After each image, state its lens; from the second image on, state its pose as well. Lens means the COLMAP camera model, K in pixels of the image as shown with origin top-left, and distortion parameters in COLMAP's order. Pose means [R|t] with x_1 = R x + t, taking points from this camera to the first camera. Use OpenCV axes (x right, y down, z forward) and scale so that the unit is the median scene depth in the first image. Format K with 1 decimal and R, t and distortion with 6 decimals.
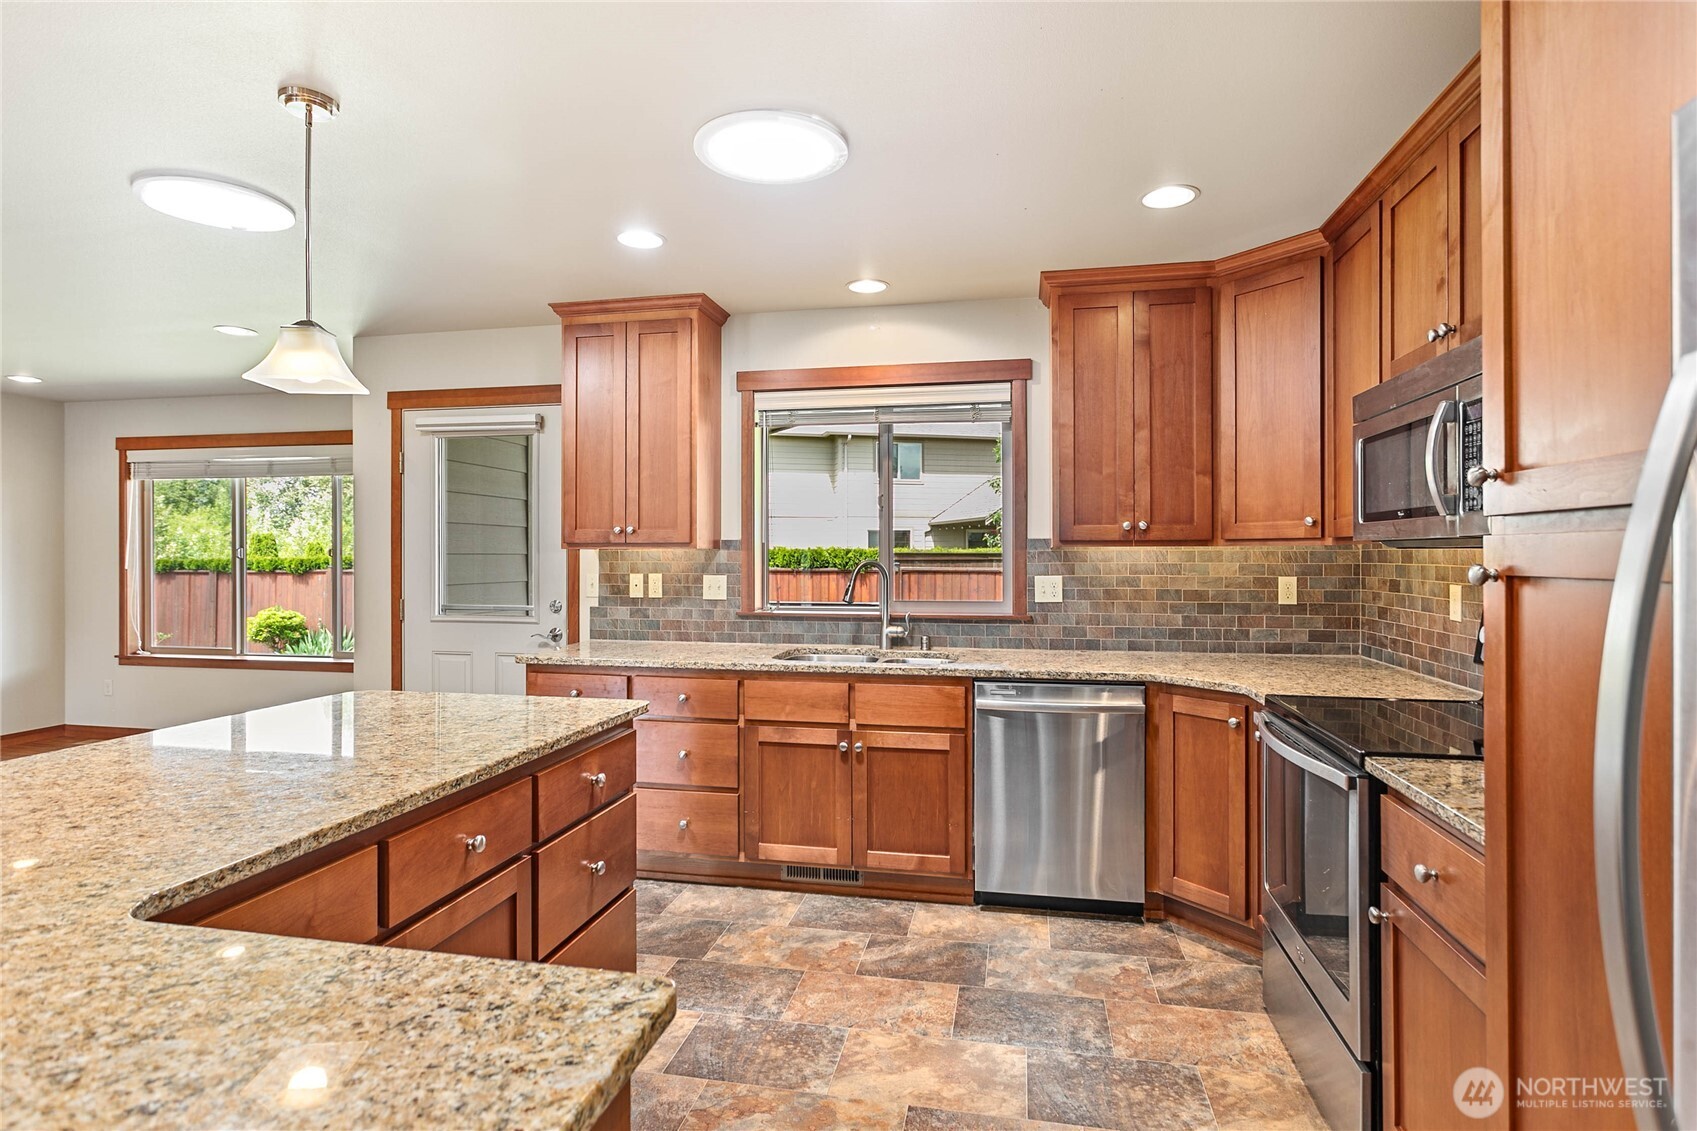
lens RADIAL K [[875.4, 0, 843.2], [0, 875.4, 555.6], [0, 0, 1]] dist [-0.003237, -0.000227]
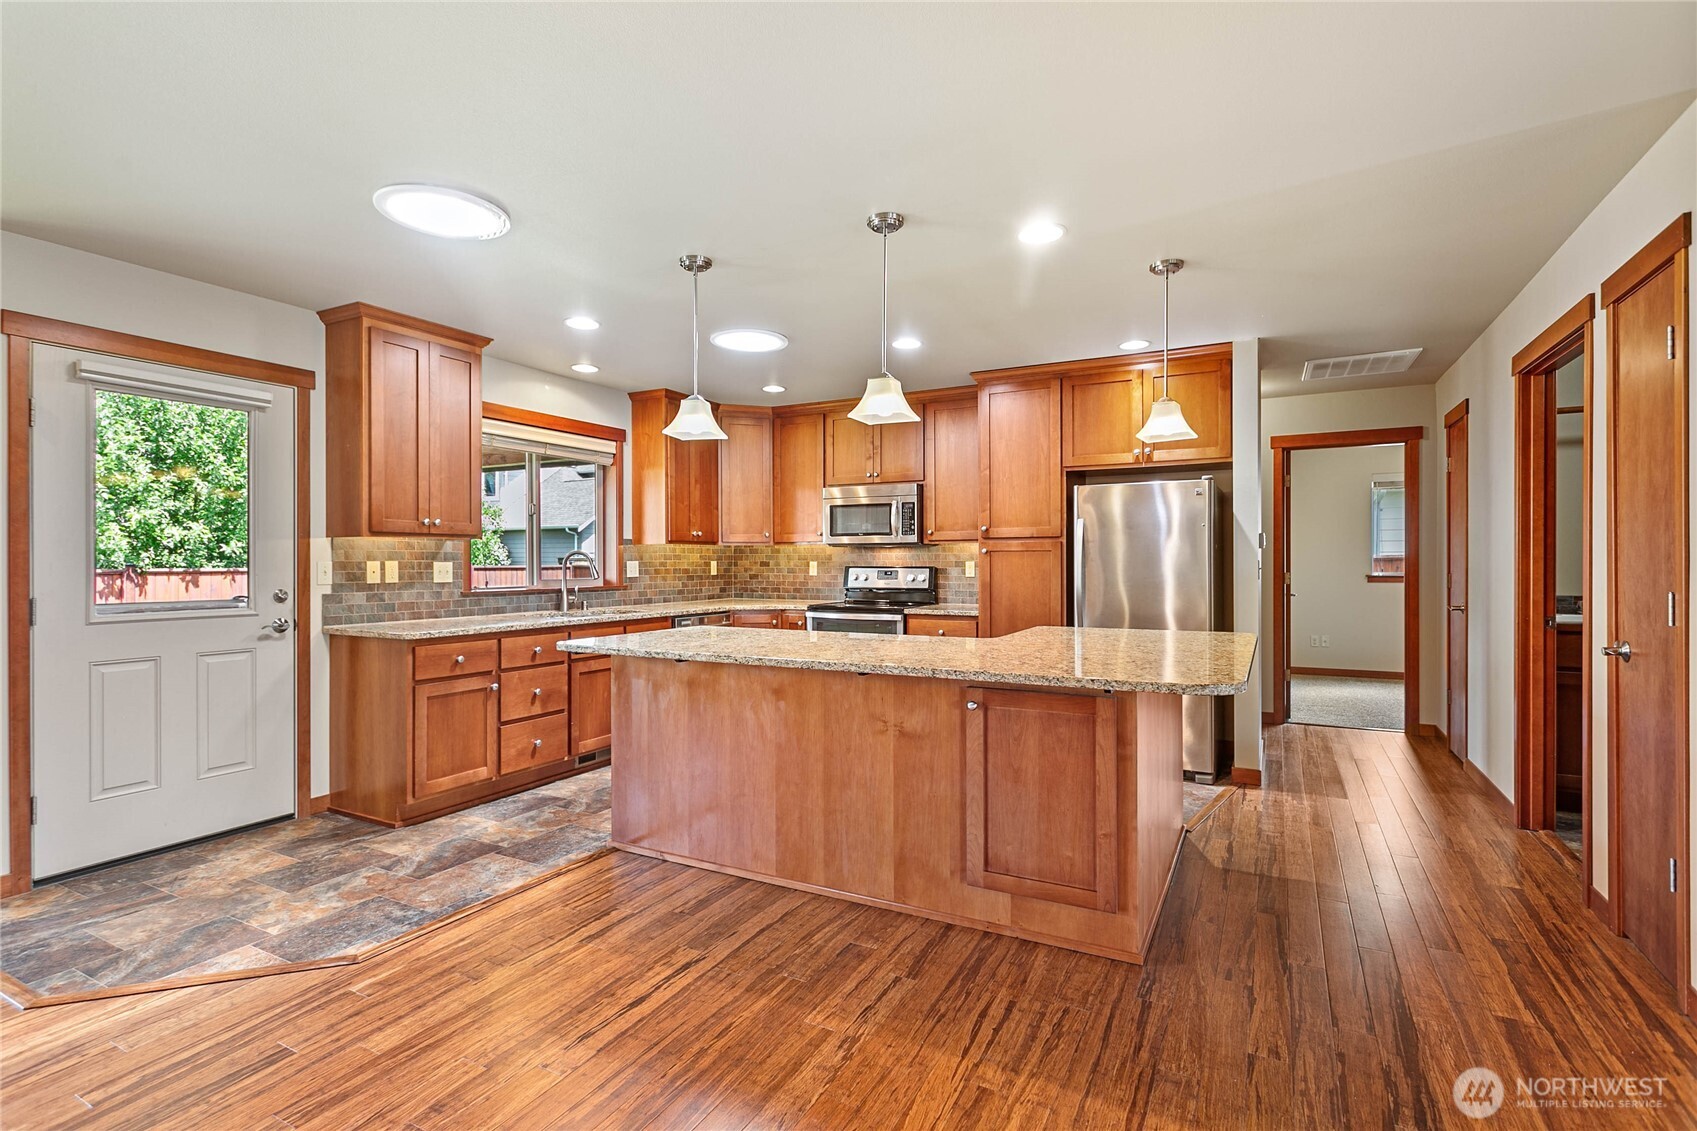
lens RADIAL K [[807.4, 0, 845.4], [0, 807.4, 560.5], [0, 0, 1]] dist [0.000575, 0.000735]
pose [[0.279552, 0.000435, 0.960130, -1.138016], [0.001796, 0.999998, -0.000976, 0.023987], [-0.960129, 0.001997, 0.279550, 0.175627]]
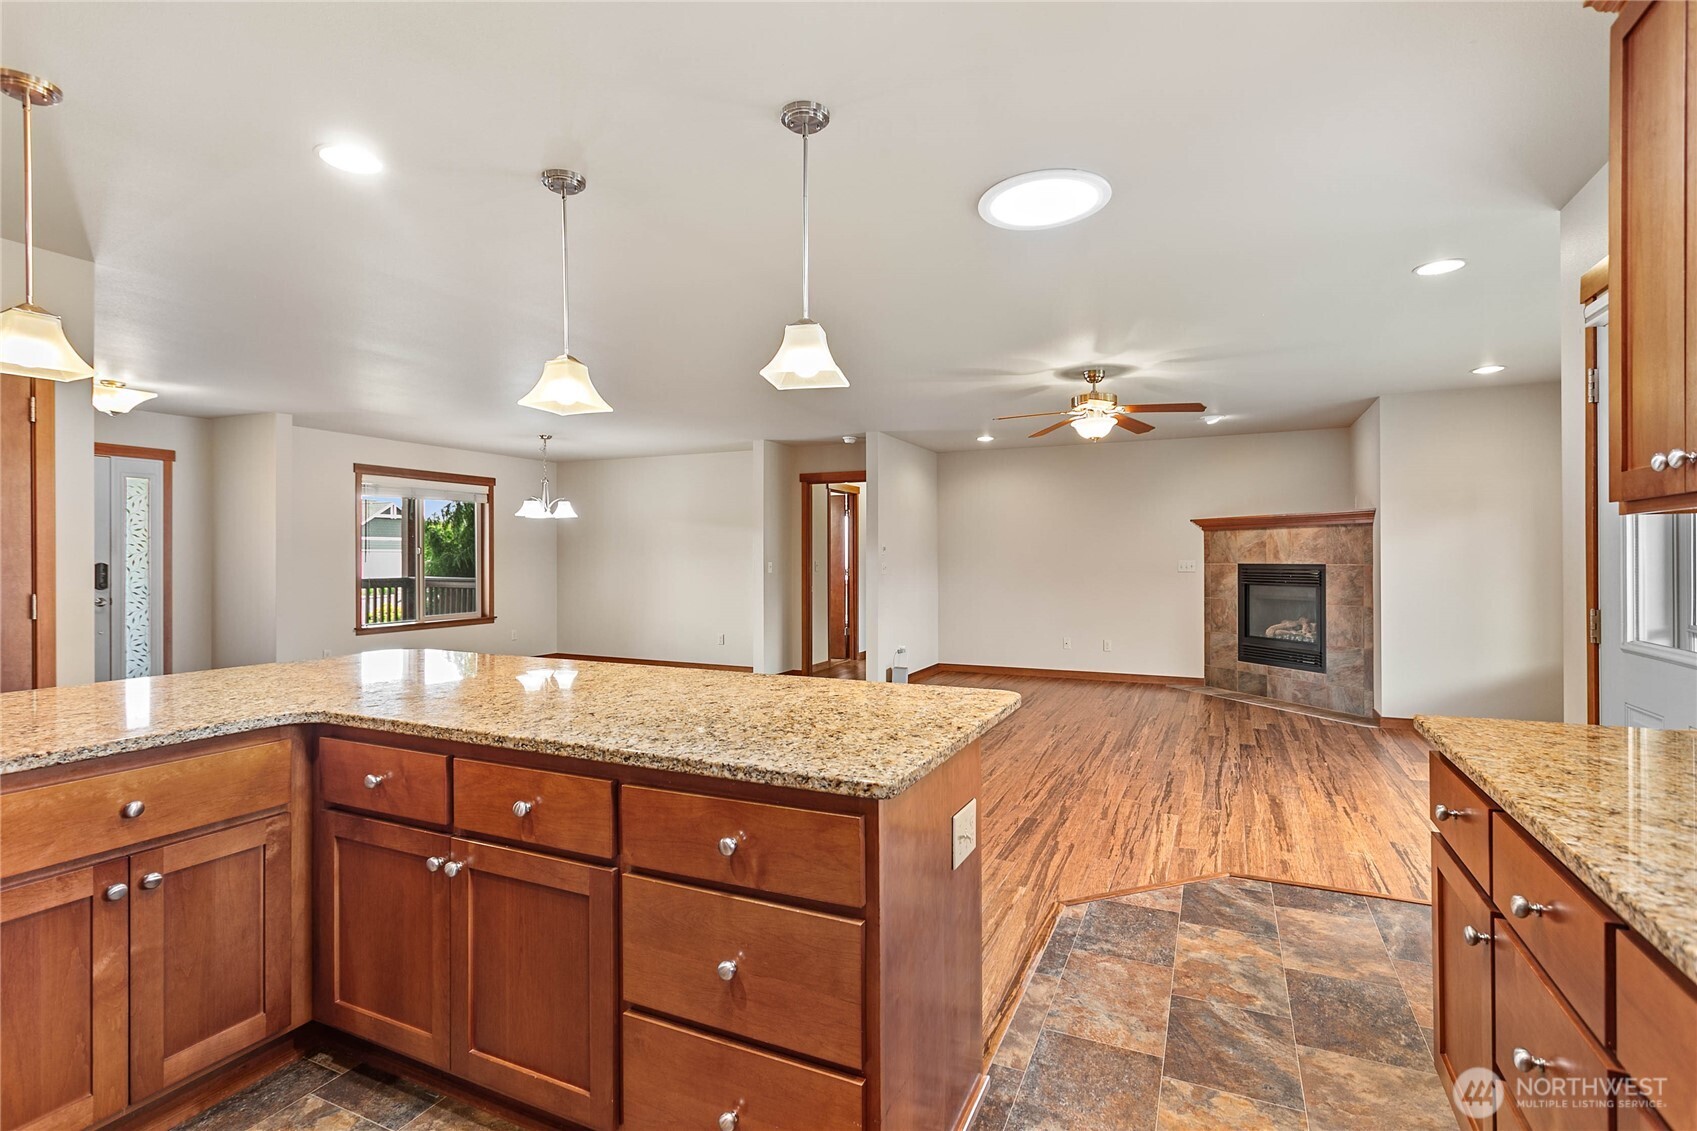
lens RADIAL K [[807.4, 0, 845.4], [0, 807.4, 560.5], [0, 0, 1]] dist [0.000575, 0.000735]
pose [[-0.232129, 0.005577, -0.972669, 0.200136], [0.003790, 0.999981, 0.004829, 0.012847], [0.972678, -0.002565, -0.232146, 0.730335]]
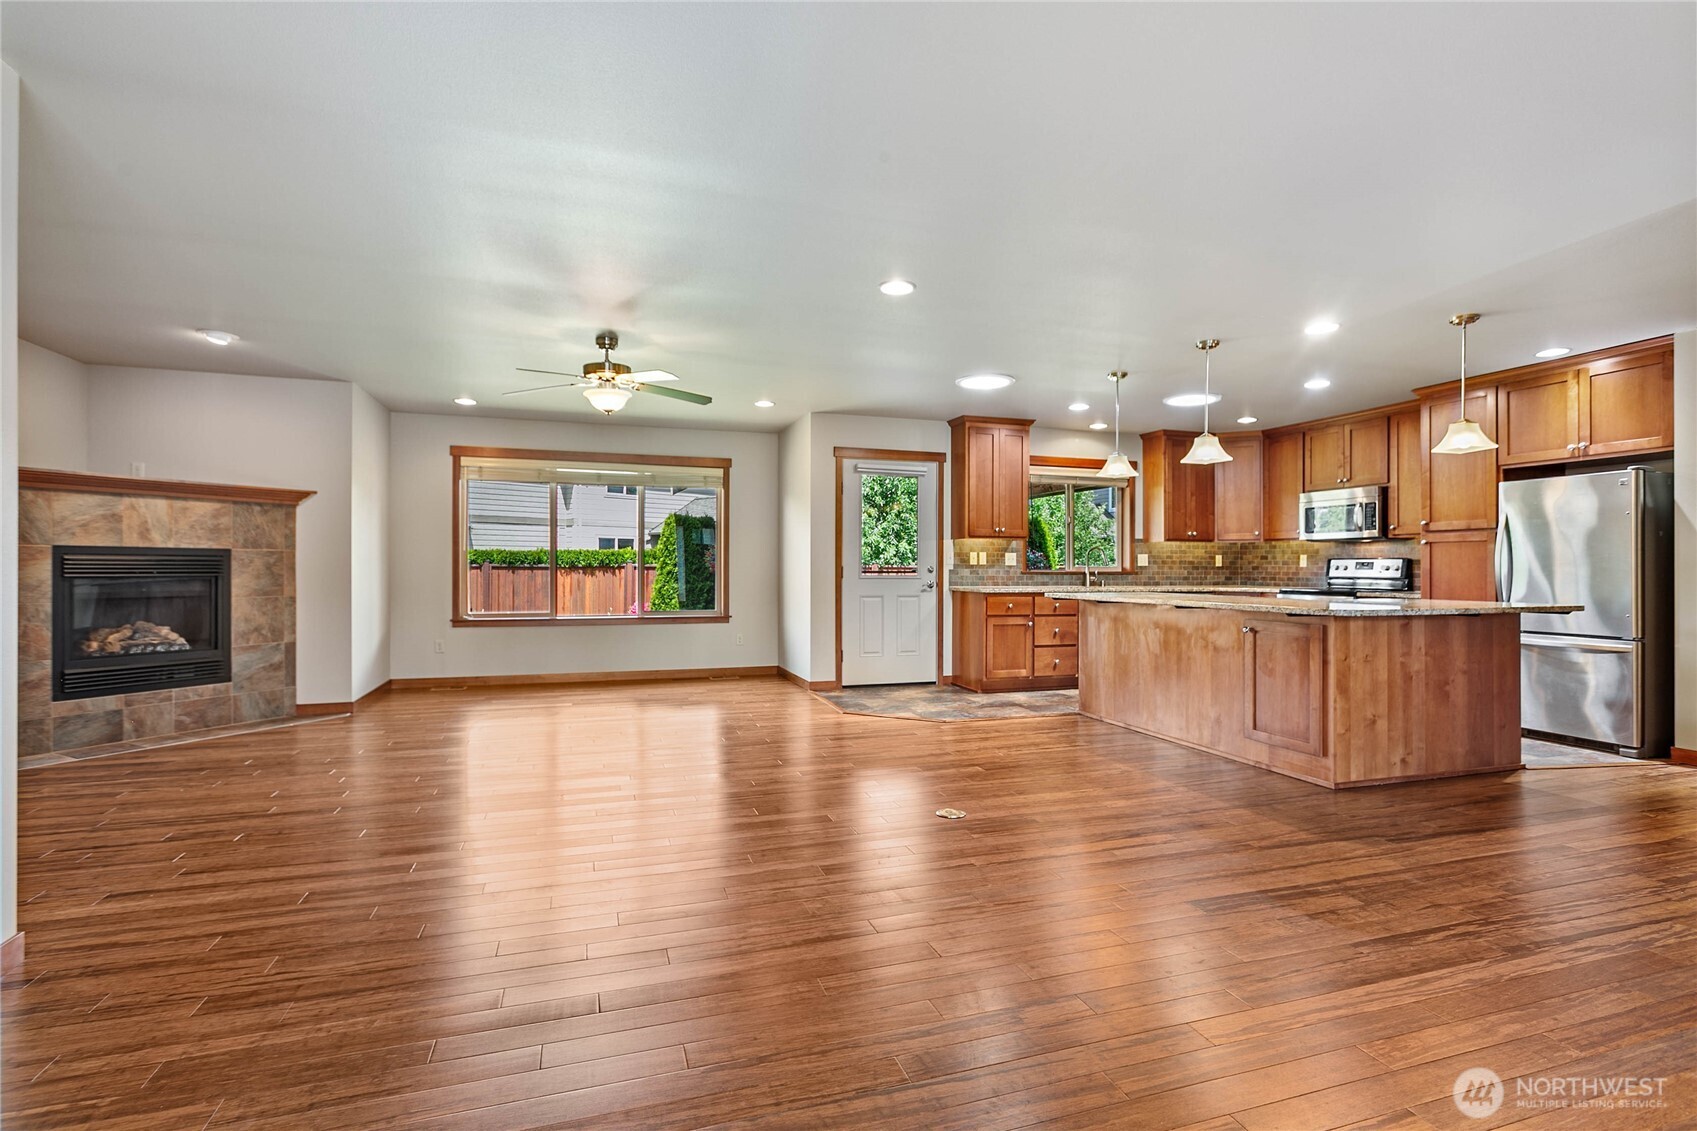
lens RADIAL K [[804.7, 0, 848.5], [0, 804.7, 565.5], [0, 0, 1]] dist [-0.002781, 0.000375]
pose [[0.864463, 0.005514, 0.502666, -1.530678], [-0.004647, 0.999985, -0.002978, 0.062753], [-0.502674, 0.000239, 0.864476, -0.466651]]
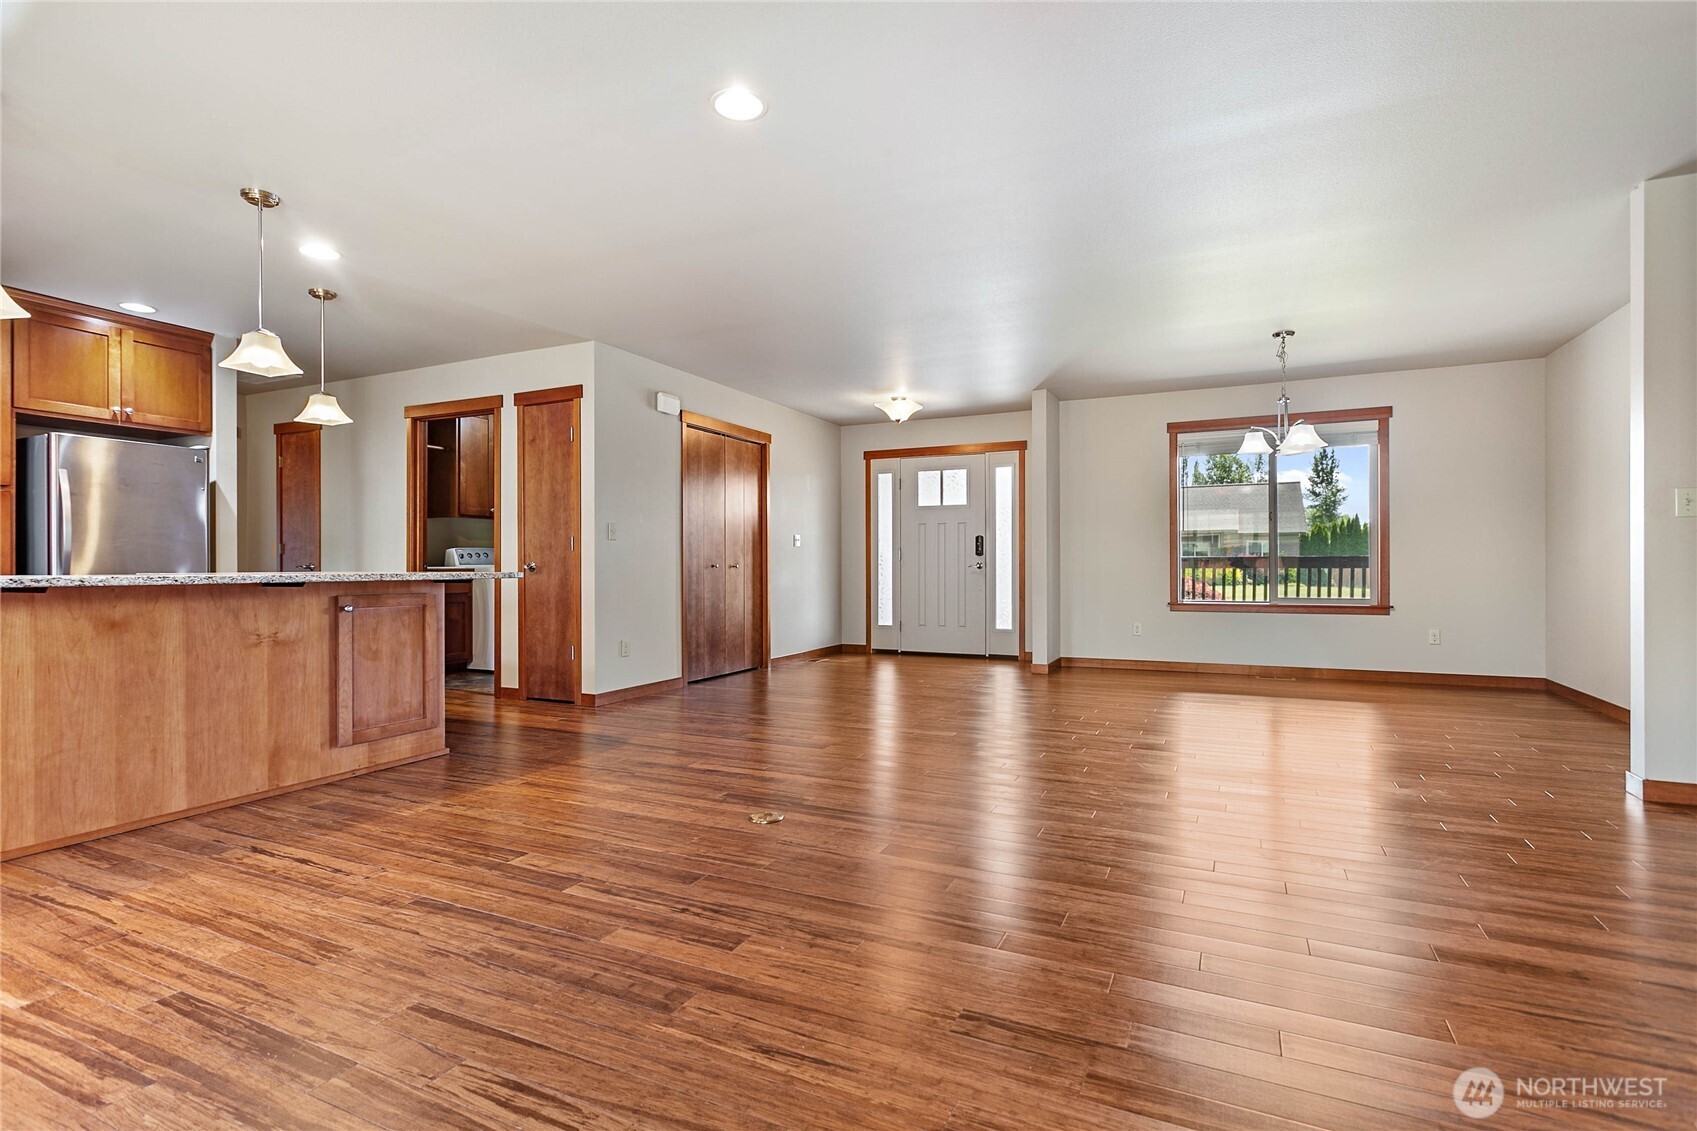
lens RADIAL K [[810.3, 0, 843.7], [0, 810.3, 564.8], [0, 0, 1]] dist [0.004032, 0.001293]
pose [[-0.971667, 0.004346, 0.236316, -1.212300], [0.003530, 0.999986, -0.003876, 0.105771], [-0.236329, -0.002932, -0.971669, 1.055424]]
